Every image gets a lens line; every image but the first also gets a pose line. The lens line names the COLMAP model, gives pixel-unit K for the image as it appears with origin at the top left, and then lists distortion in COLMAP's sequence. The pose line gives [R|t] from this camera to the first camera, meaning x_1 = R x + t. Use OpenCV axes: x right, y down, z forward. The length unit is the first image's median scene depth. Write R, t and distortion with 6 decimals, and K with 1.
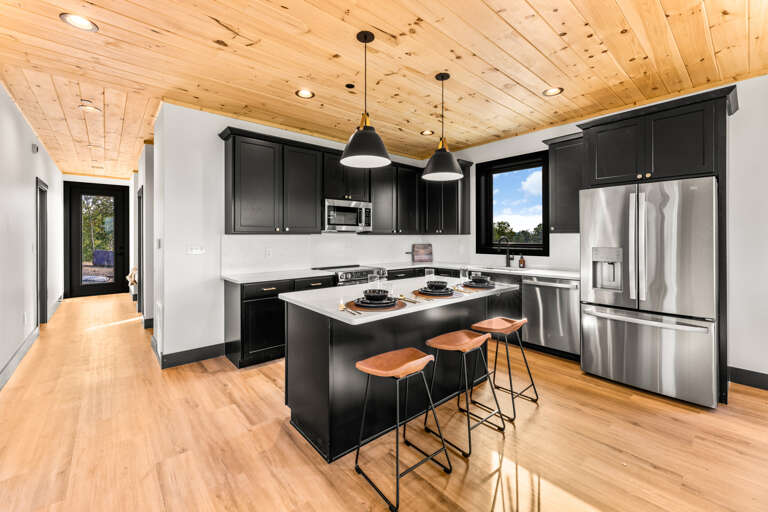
lens RADIAL K [[318.0, 0, 374.9], [0, 318.0, 234.6], [0, 0, 1]] dist [0.000651, -0.000024]
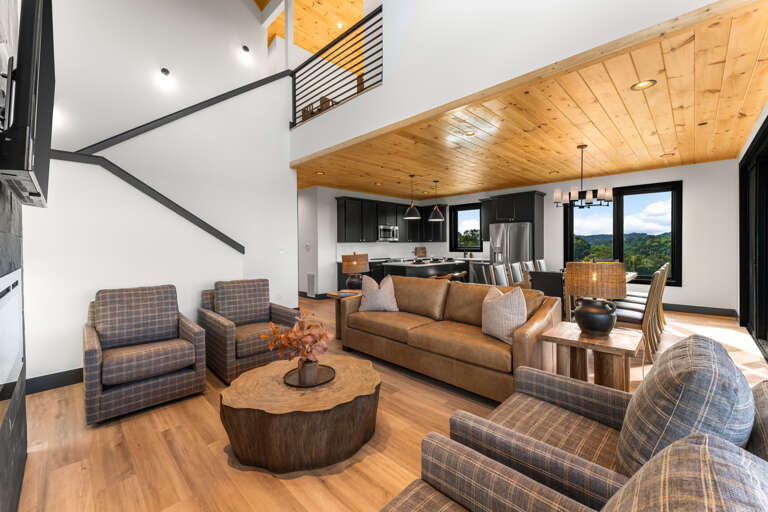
lens RADIAL K [[318.0, 0, 383.9], [0, 318.0, 251.6], [0, 0, 1]] dist [0.000651, -0.000024]
pose [[0.995279, -0.013017, 0.096180, -0.280575], [0.010838, 0.999673, 0.023145, 0.010041], [-0.096450, -0.021993, 0.995095, -0.940334]]
